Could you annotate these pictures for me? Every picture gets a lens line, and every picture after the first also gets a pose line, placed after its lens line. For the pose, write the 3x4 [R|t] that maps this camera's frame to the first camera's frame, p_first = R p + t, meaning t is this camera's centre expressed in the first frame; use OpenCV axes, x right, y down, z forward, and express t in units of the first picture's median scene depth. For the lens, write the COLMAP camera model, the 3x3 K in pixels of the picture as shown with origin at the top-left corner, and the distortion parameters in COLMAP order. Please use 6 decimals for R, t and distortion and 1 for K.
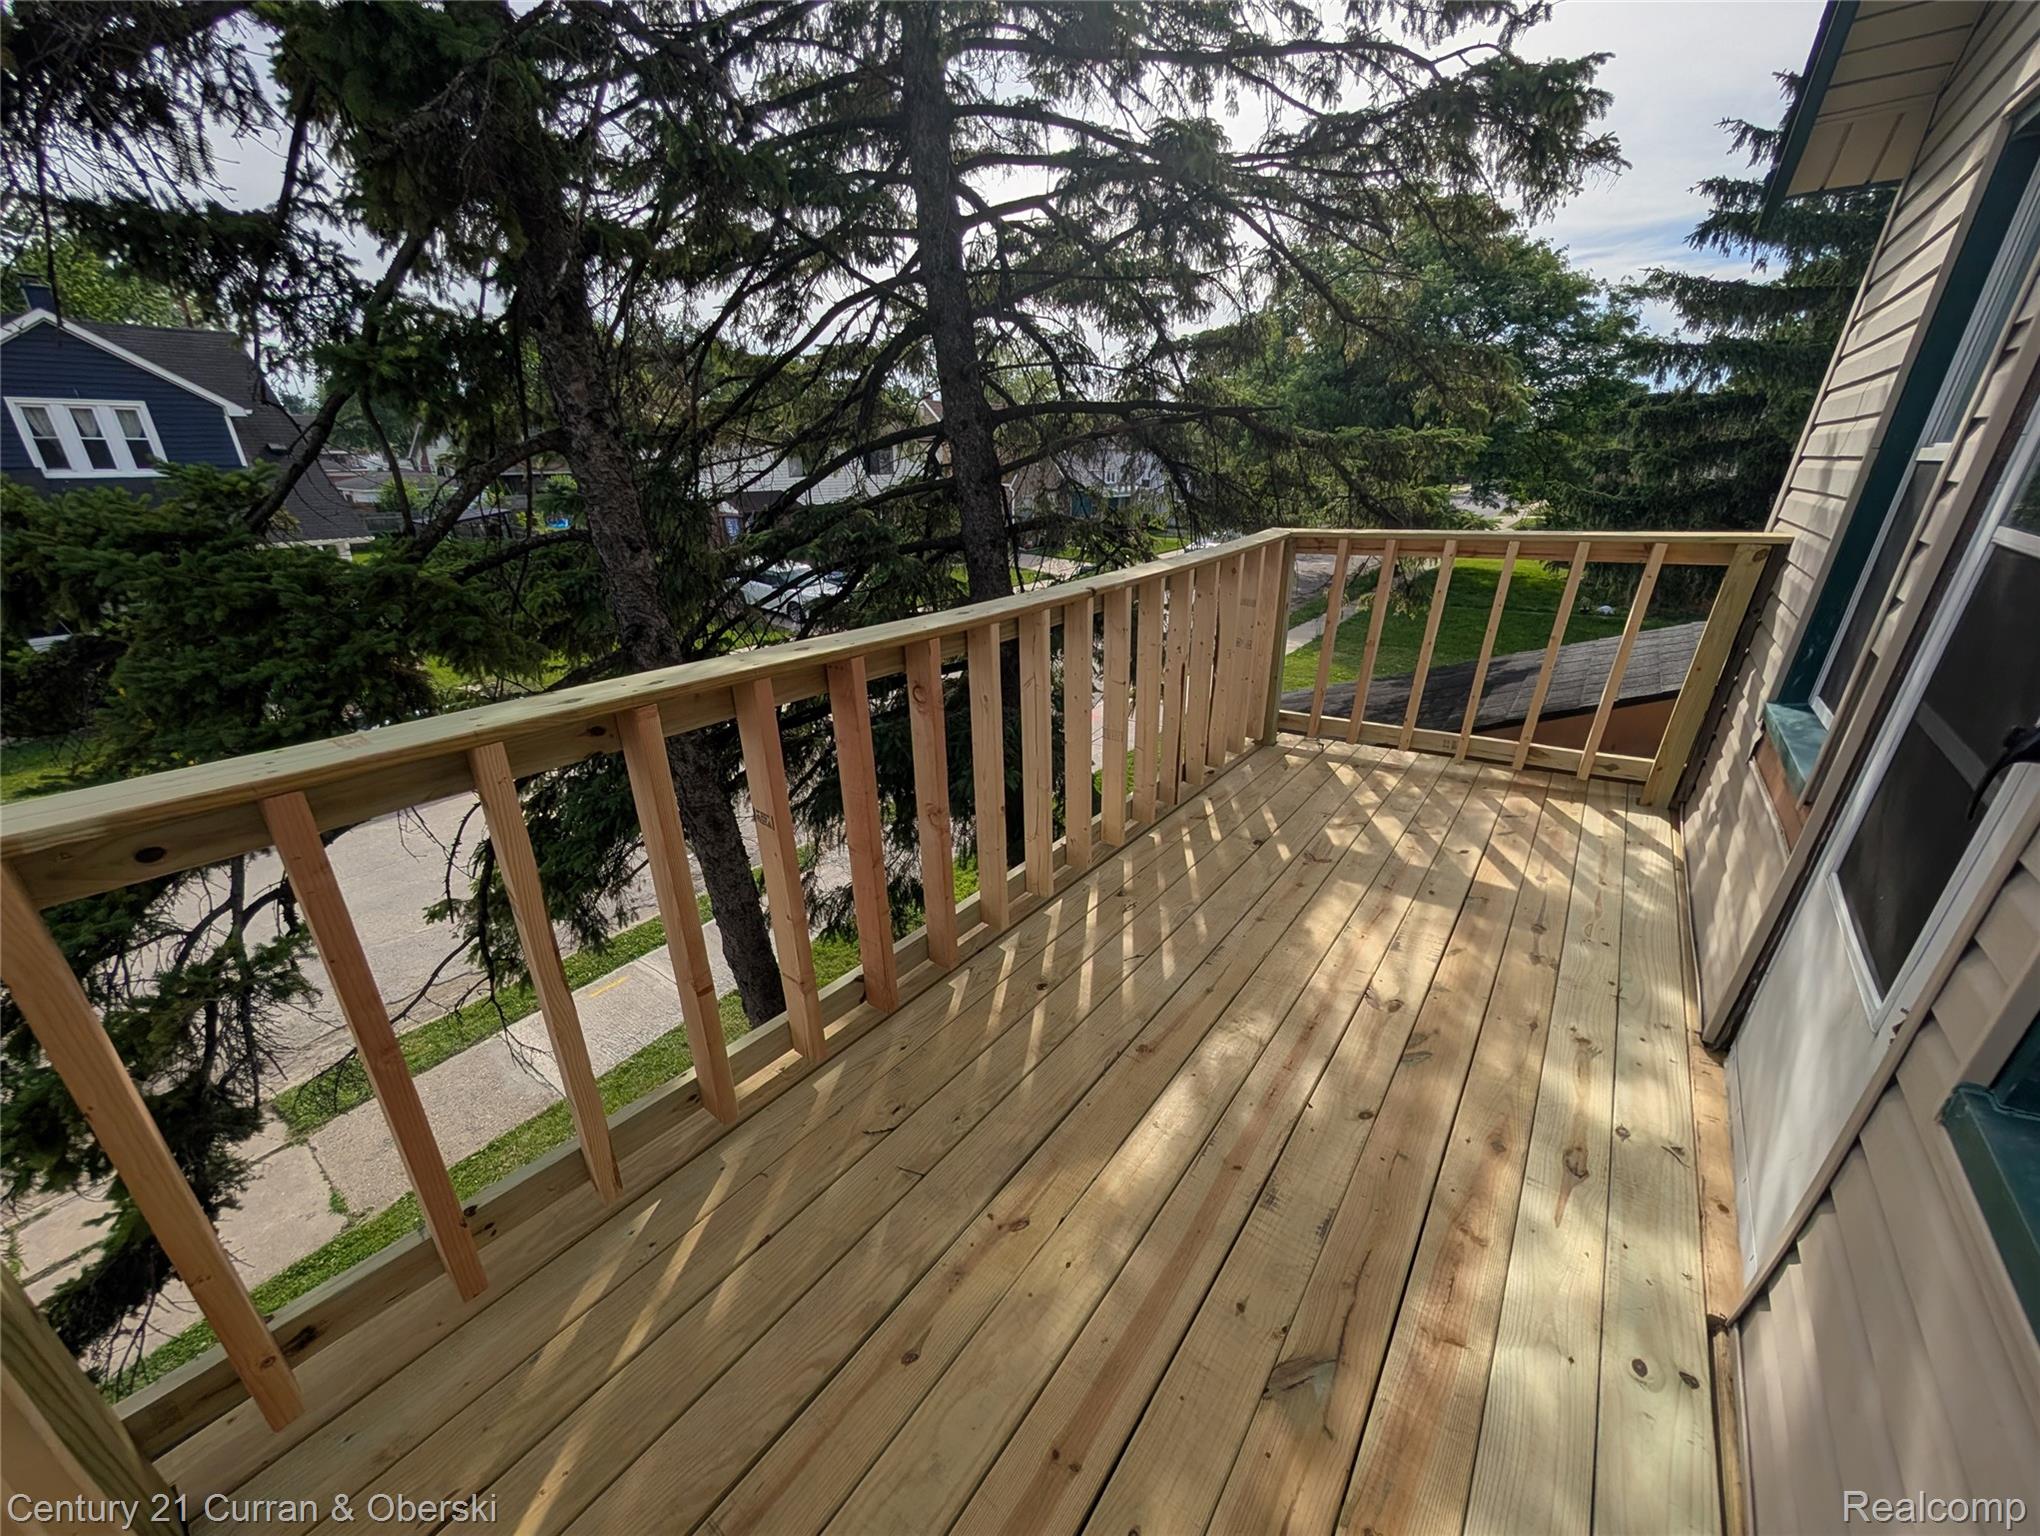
lens RADIAL K [[765.6, 0, 1020.0], [0, 765.6, 768.0], [0, 0, 1]] dist [0.000769, 0.014270]
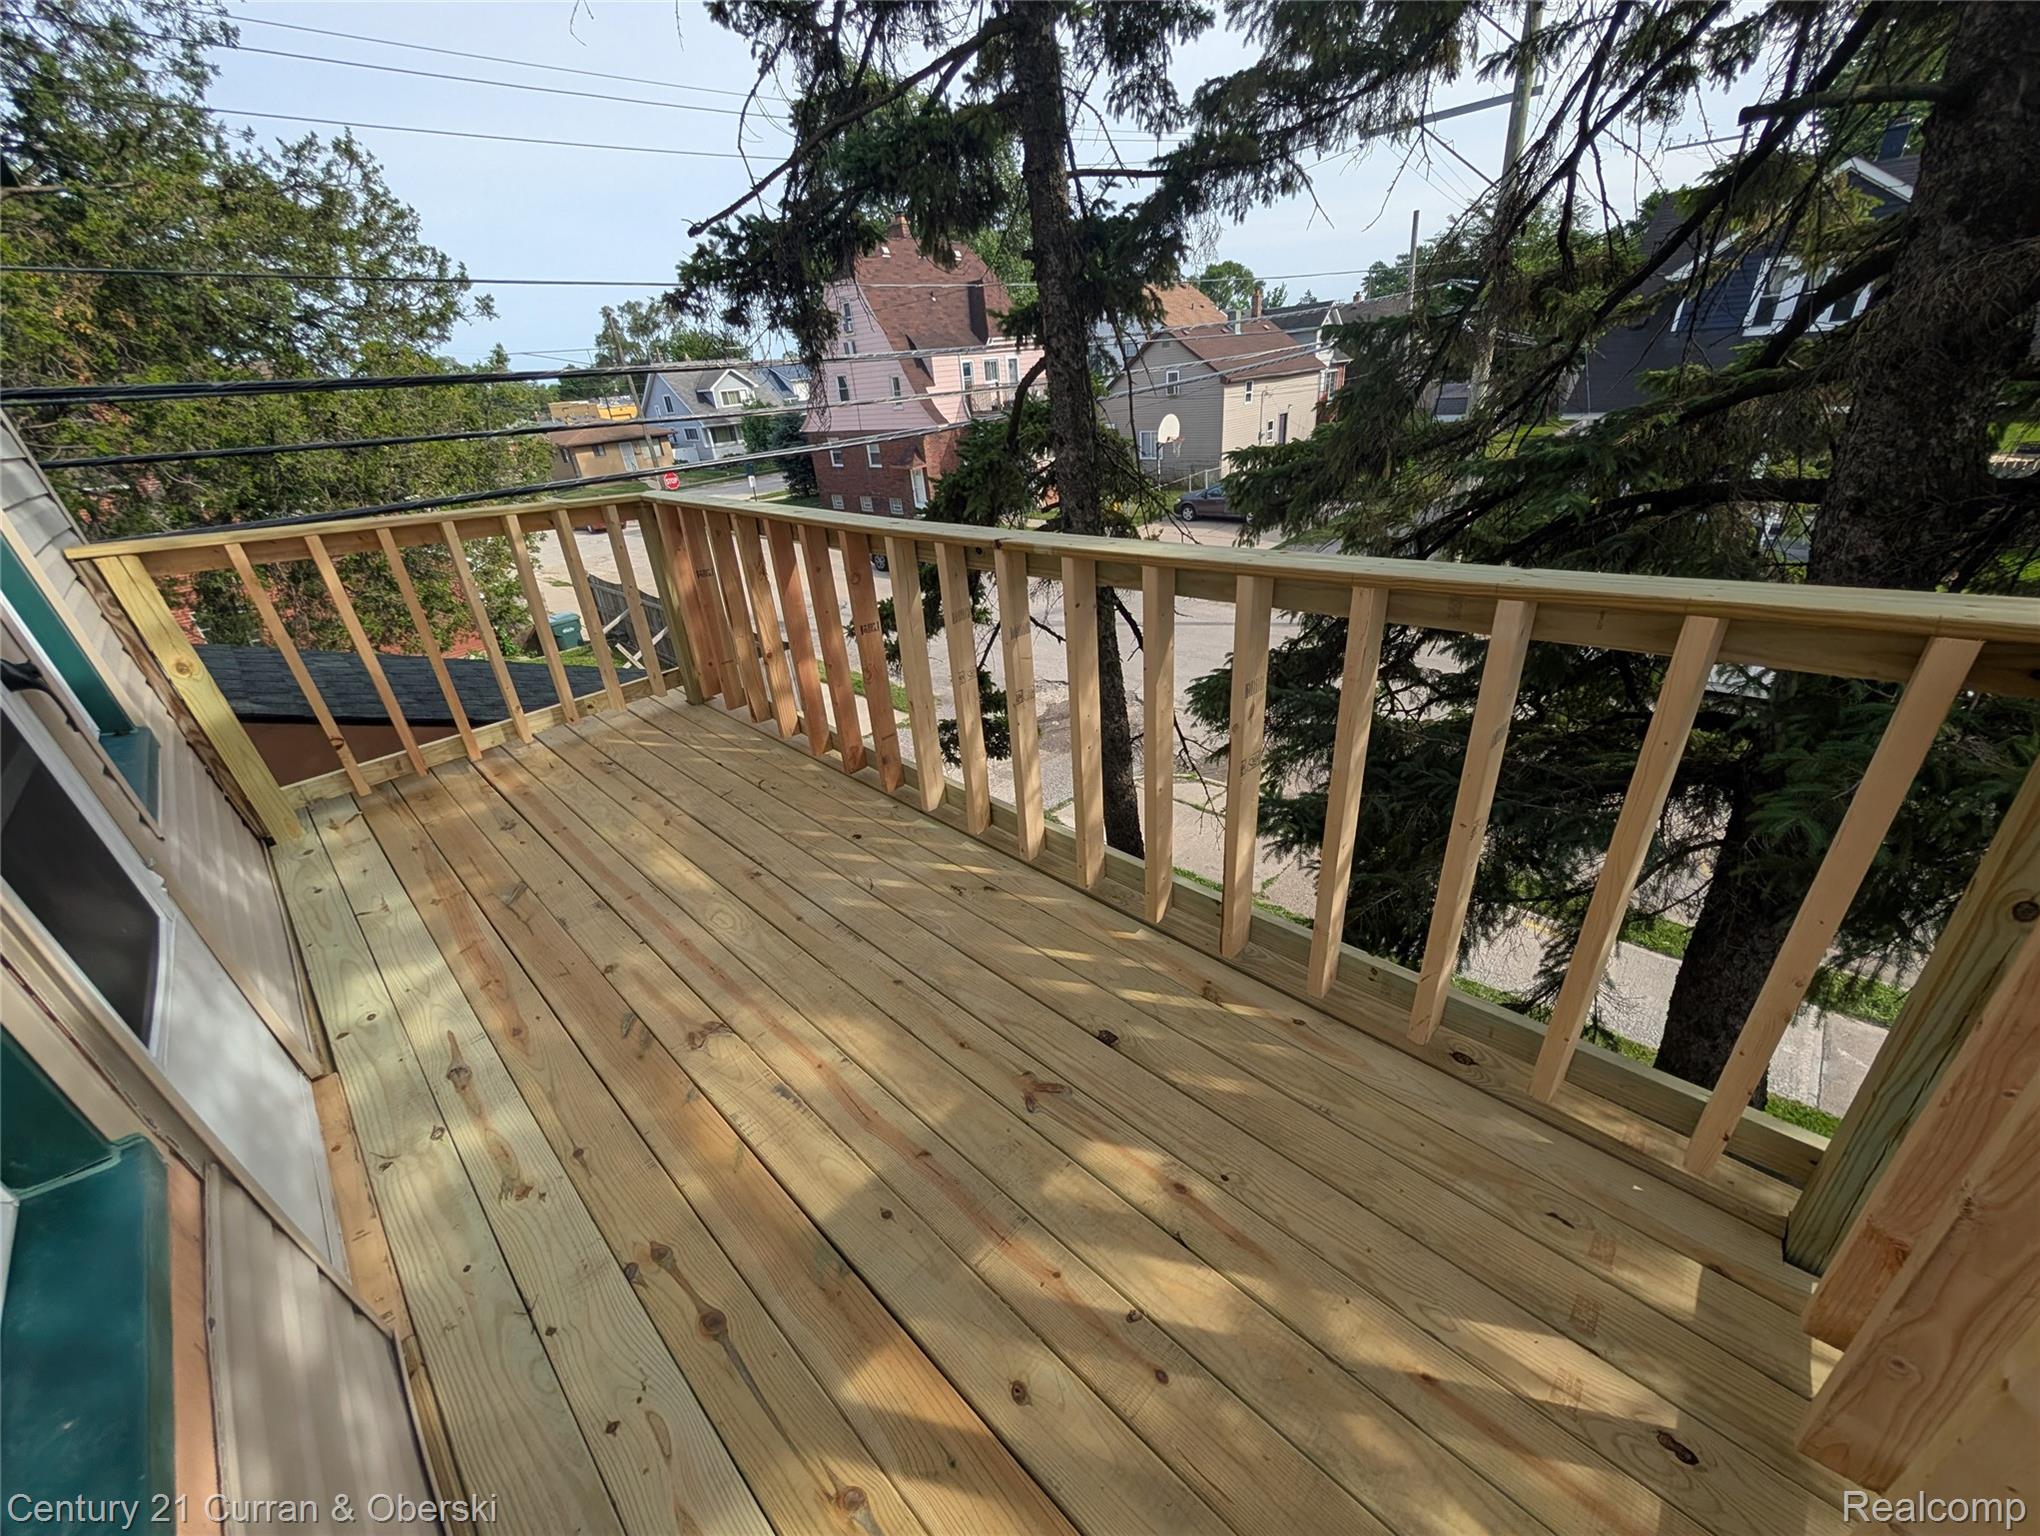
lens RADIAL K [[765.6, 0, 1020.0], [0, 765.6, 768.0], [0, 0, 1]] dist [0.000769, 0.014270]
pose [[-0.103648, 0.469101, -0.877041, 0.846005], [-0.304947, 0.824335, 0.476948, -0.390253], [0.946712, 0.316886, 0.057610, 0.939235]]
